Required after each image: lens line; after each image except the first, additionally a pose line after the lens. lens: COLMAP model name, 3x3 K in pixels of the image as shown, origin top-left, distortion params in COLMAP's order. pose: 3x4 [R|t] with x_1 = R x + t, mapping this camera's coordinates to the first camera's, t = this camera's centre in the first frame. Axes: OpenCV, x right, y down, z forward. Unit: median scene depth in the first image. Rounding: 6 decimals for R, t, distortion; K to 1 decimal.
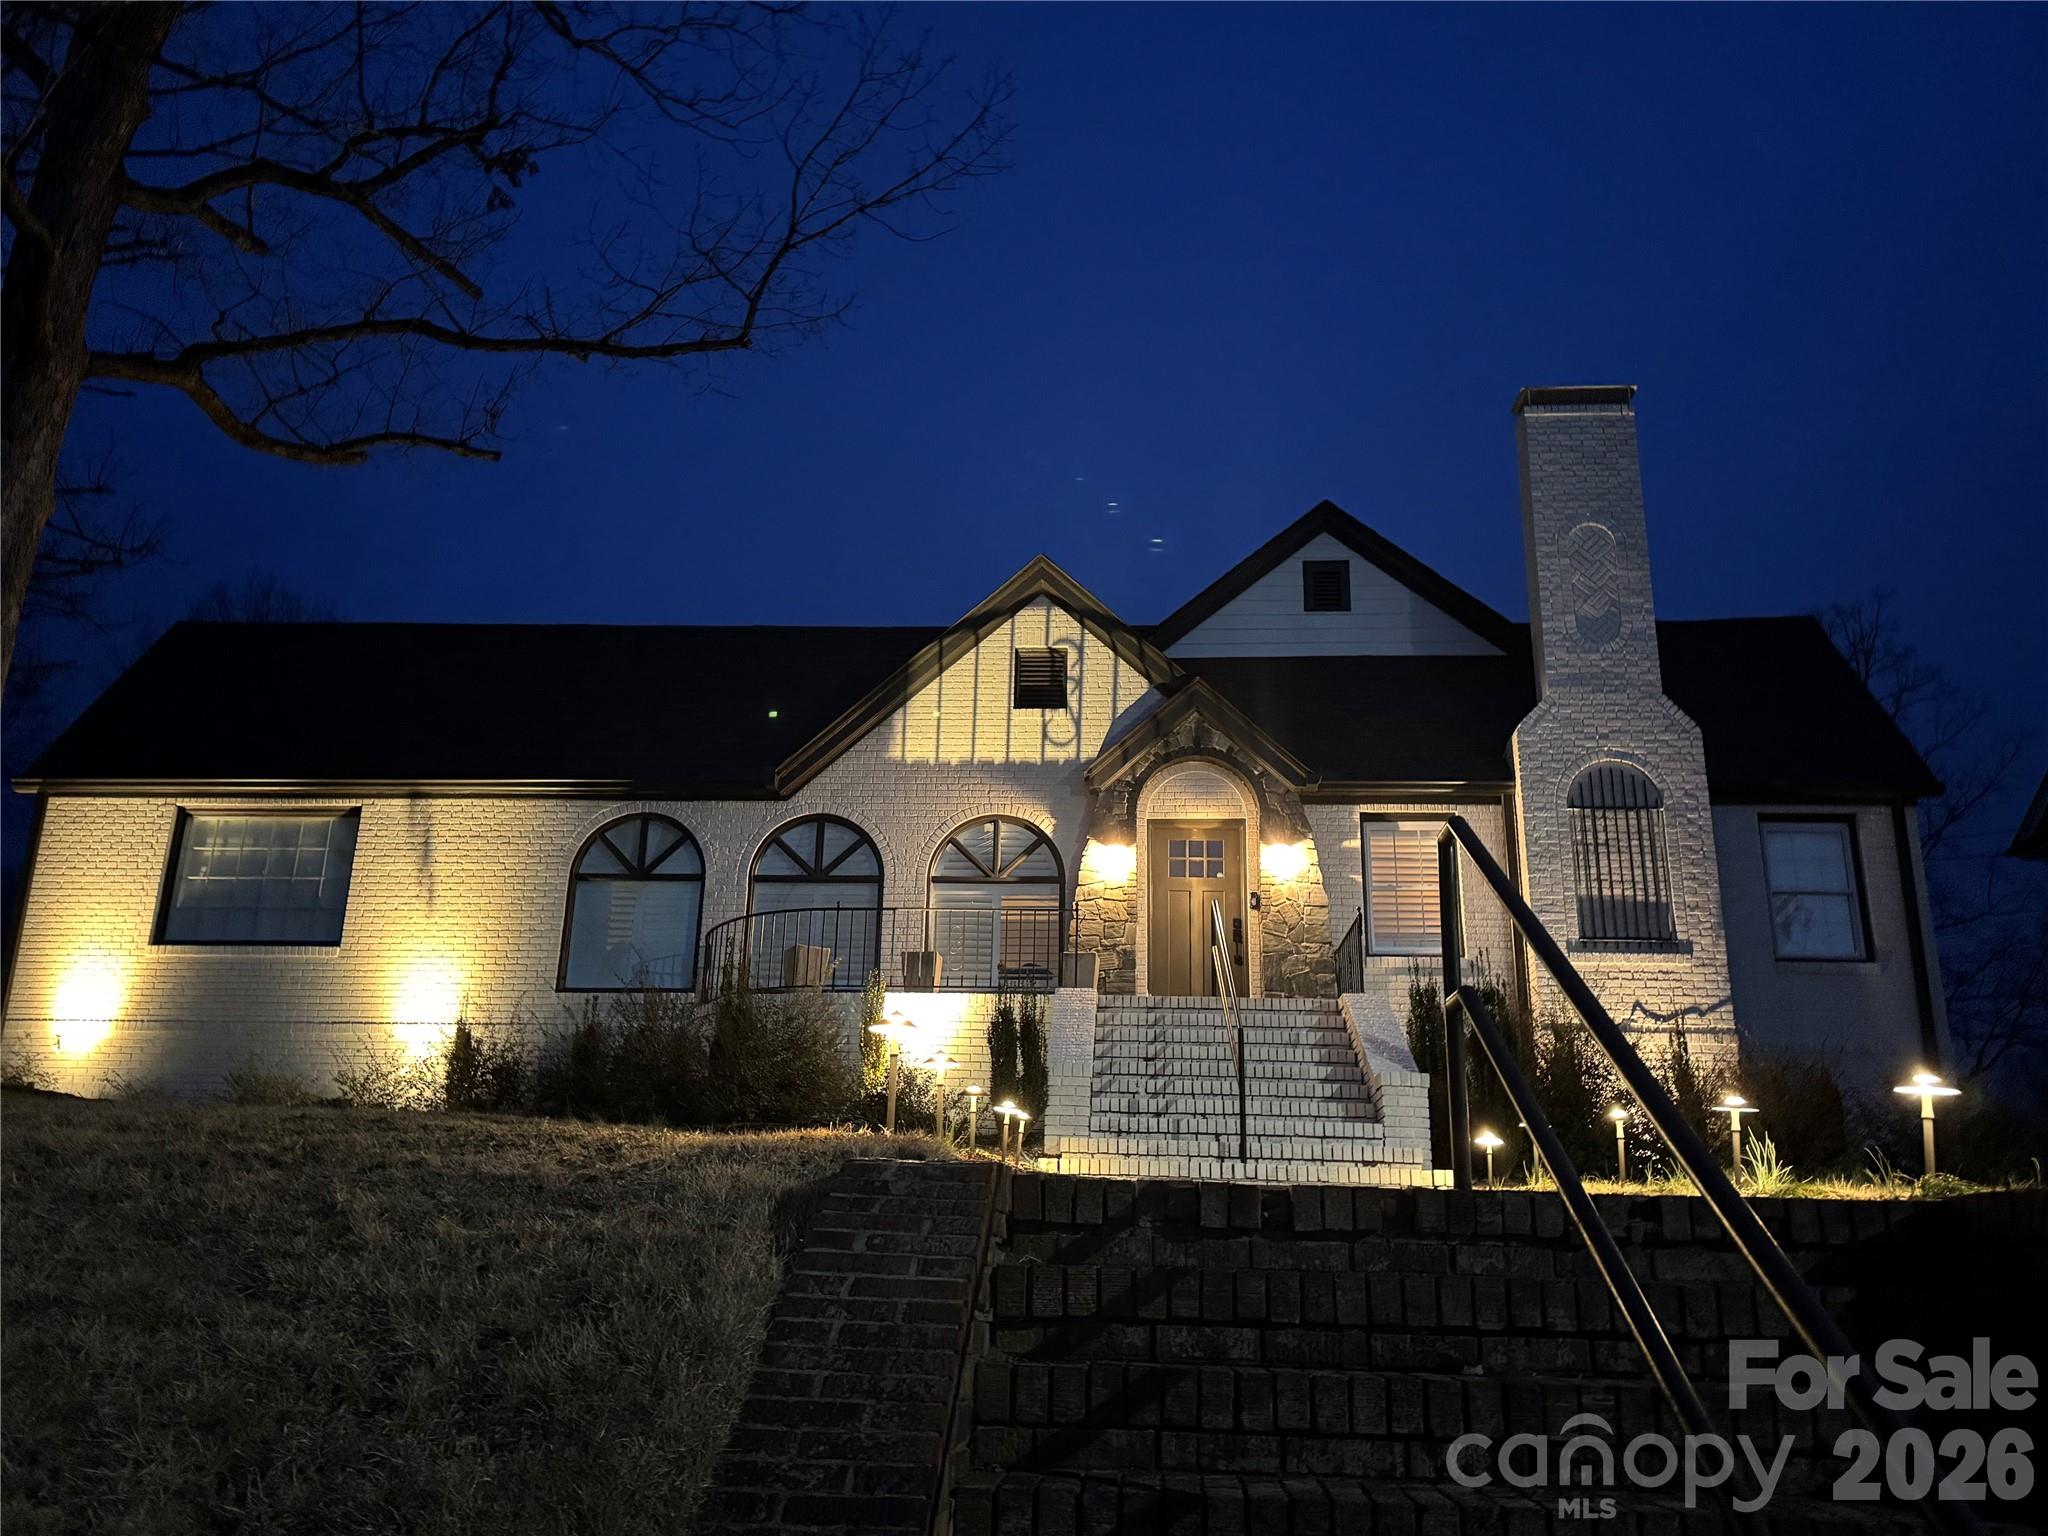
lens RADIAL K [[1600.8, 0, 1024.0], [0, 1600.8, 768.0], [0, 0, 1]] dist [0.009162, 0.002253]
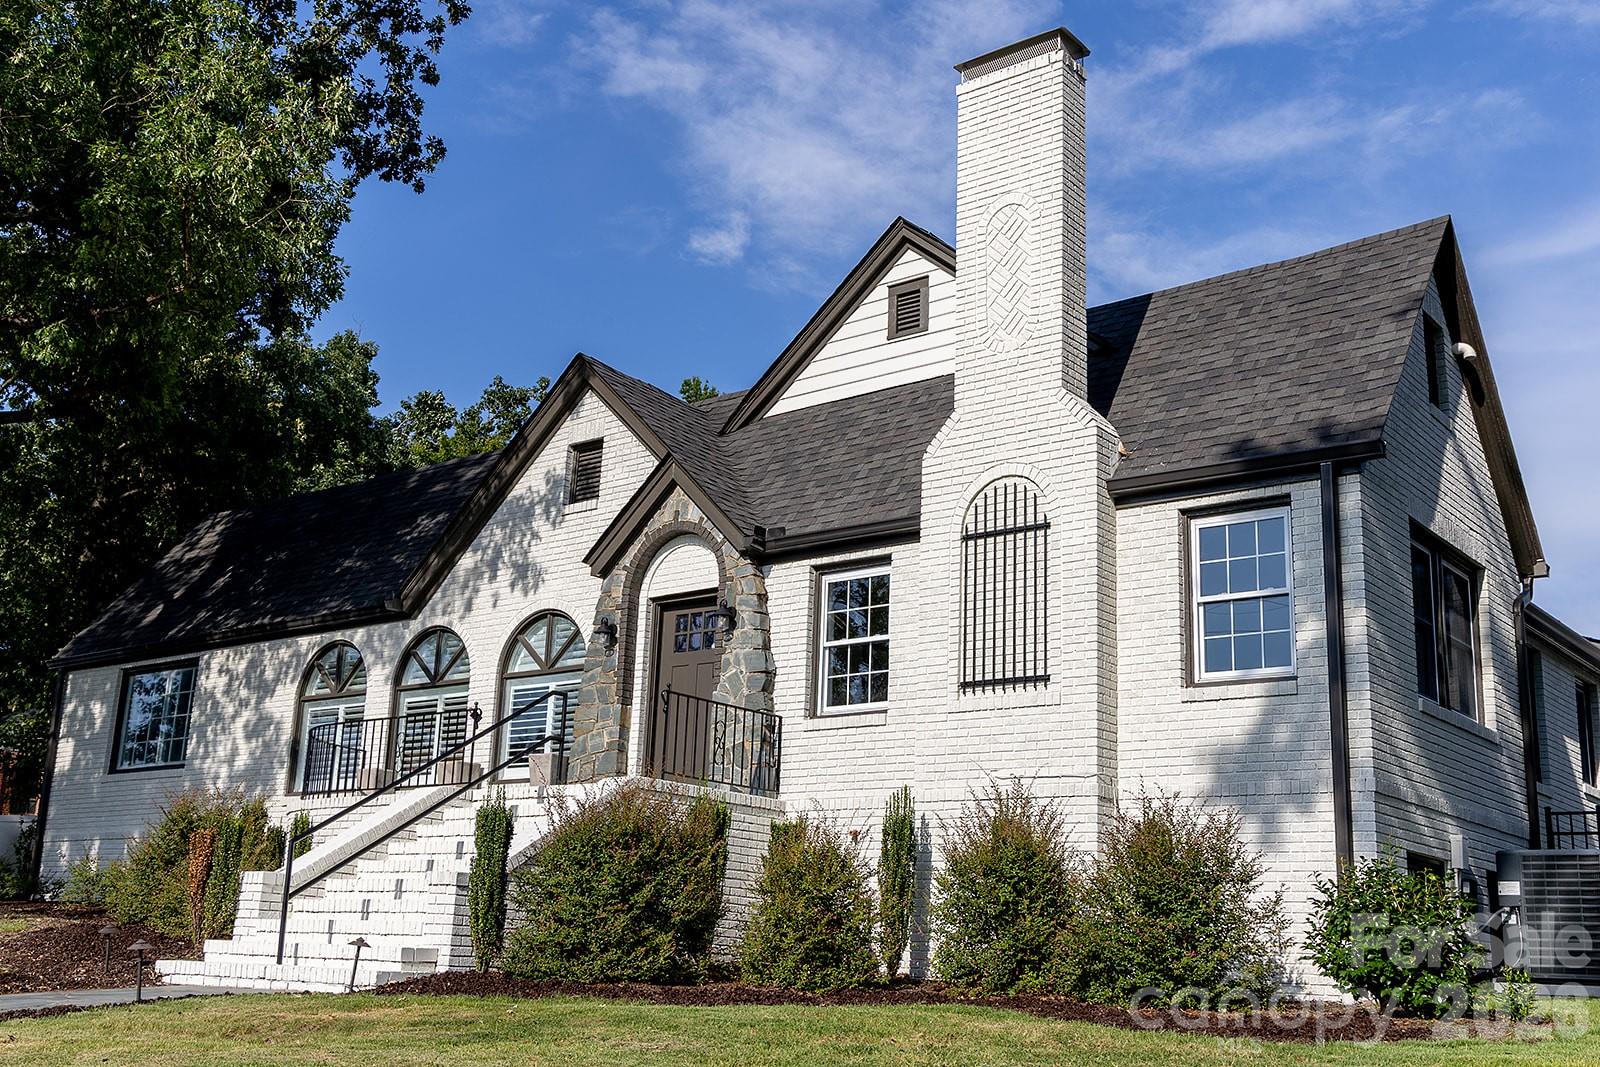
lens RADIAL K [[1684.0, 0, 800.0], [0, 1684.0, 533.5], [0, 0, 1]] dist [-0.029201, -0.004302]
pose [[0.826839, -0.140498, -0.544608, 0.725194], [0.163741, 0.986486, -0.005897, 0.012772], [0.538076, -0.084299, 0.838670, 0.152483]]
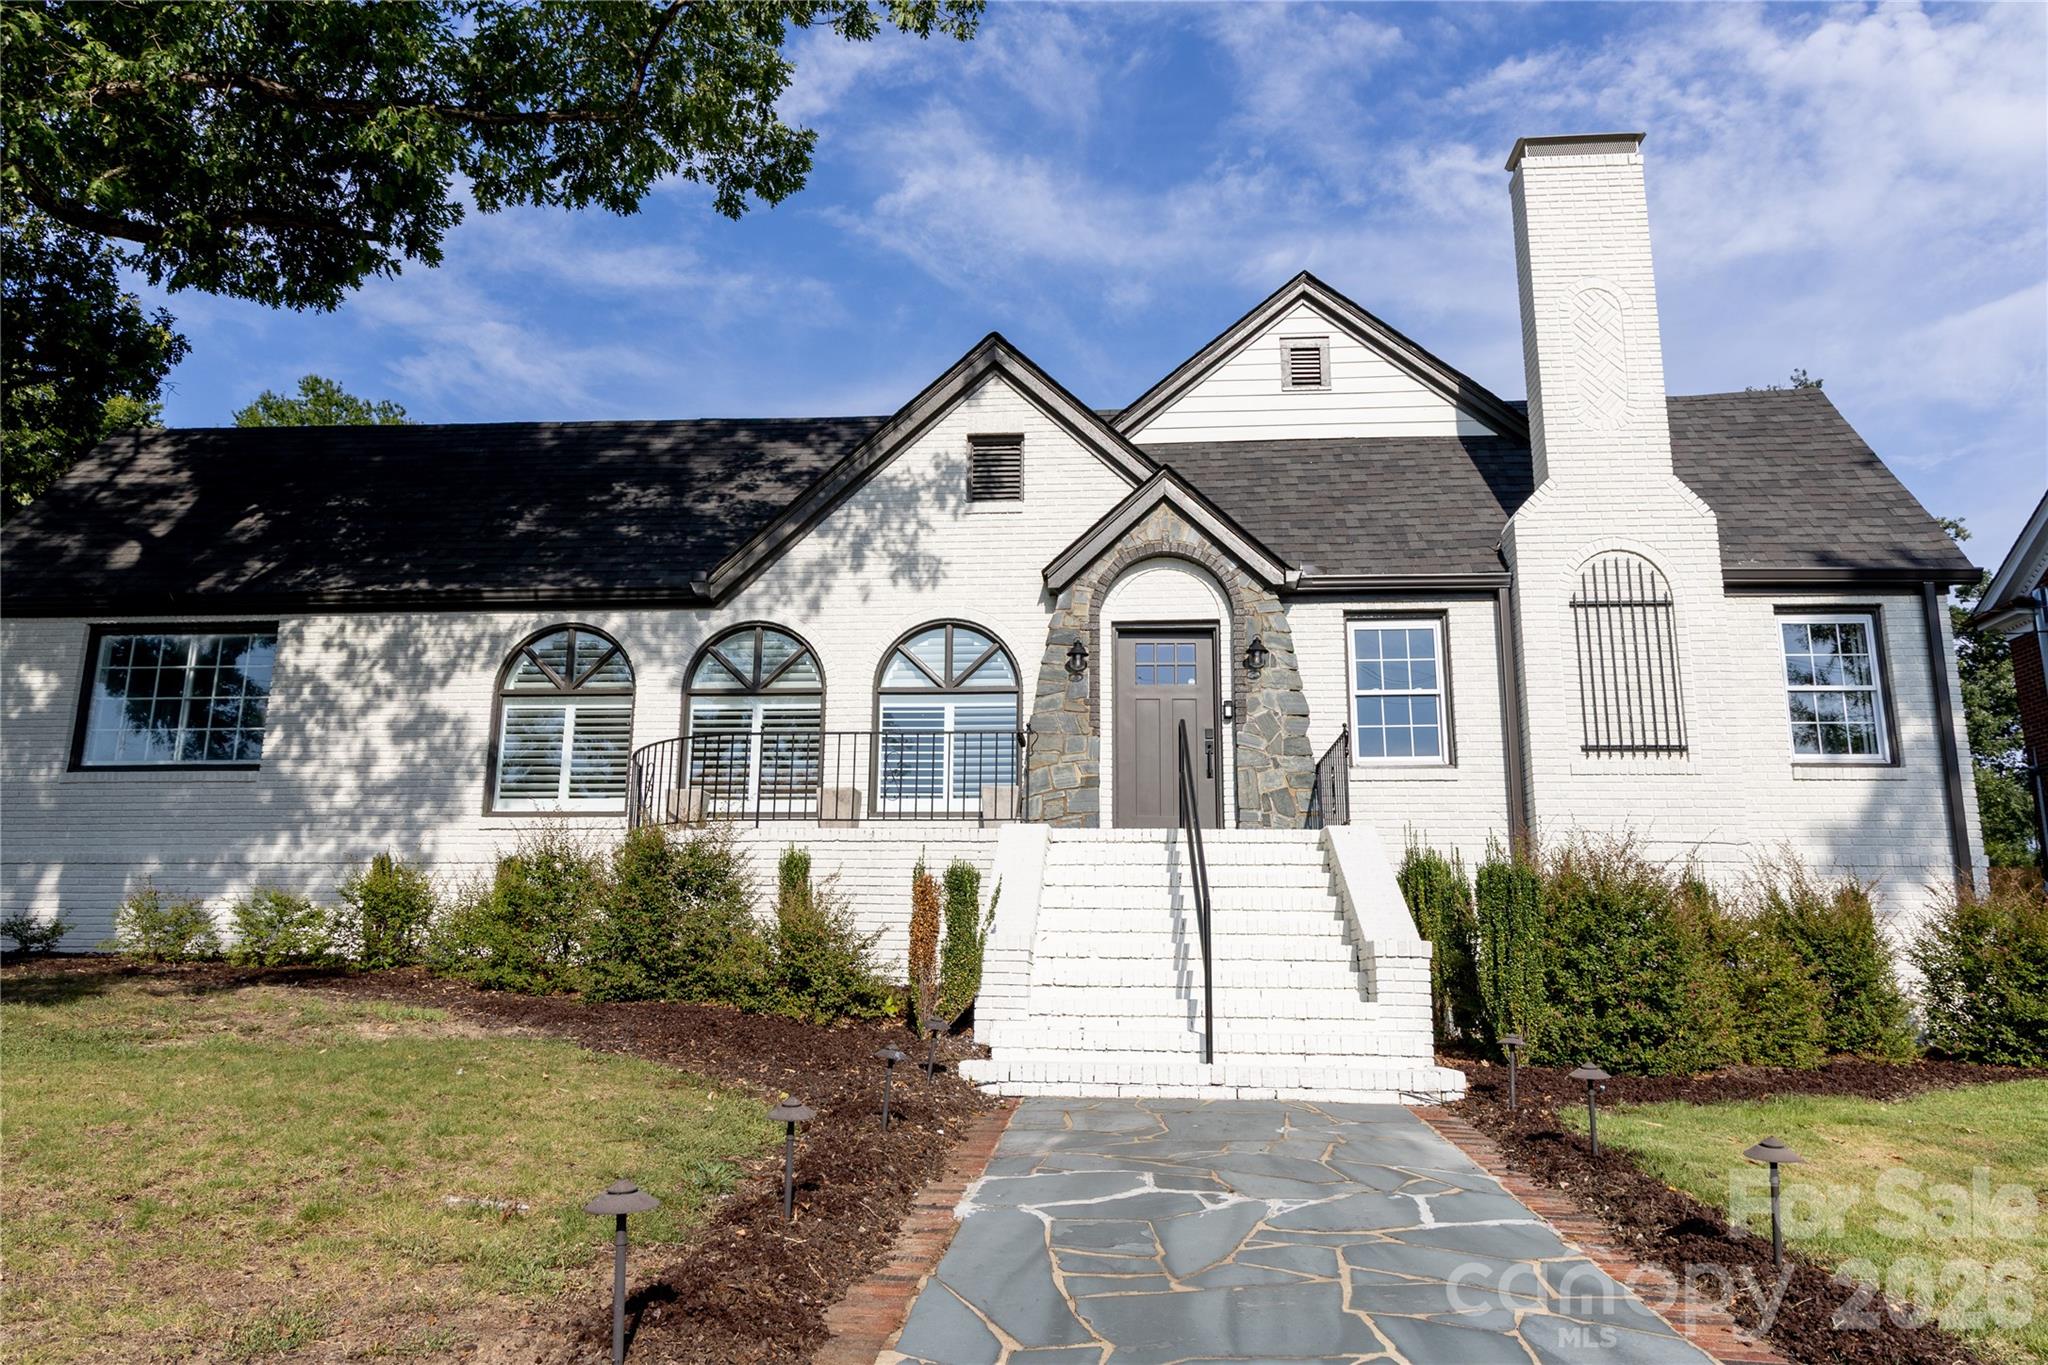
lens RADIAL K [[1414.1, 0, 1035.6], [0, 1414.1, 689.5], [0, 0, 1]] dist [-0.008619, -0.001610]
pose [[0.999819, -0.018903, 0.001976, 0.030886], [0.018599, 0.994524, 0.102838, -0.013516], [-0.003909, -0.102783, 0.994696, 0.184428]]
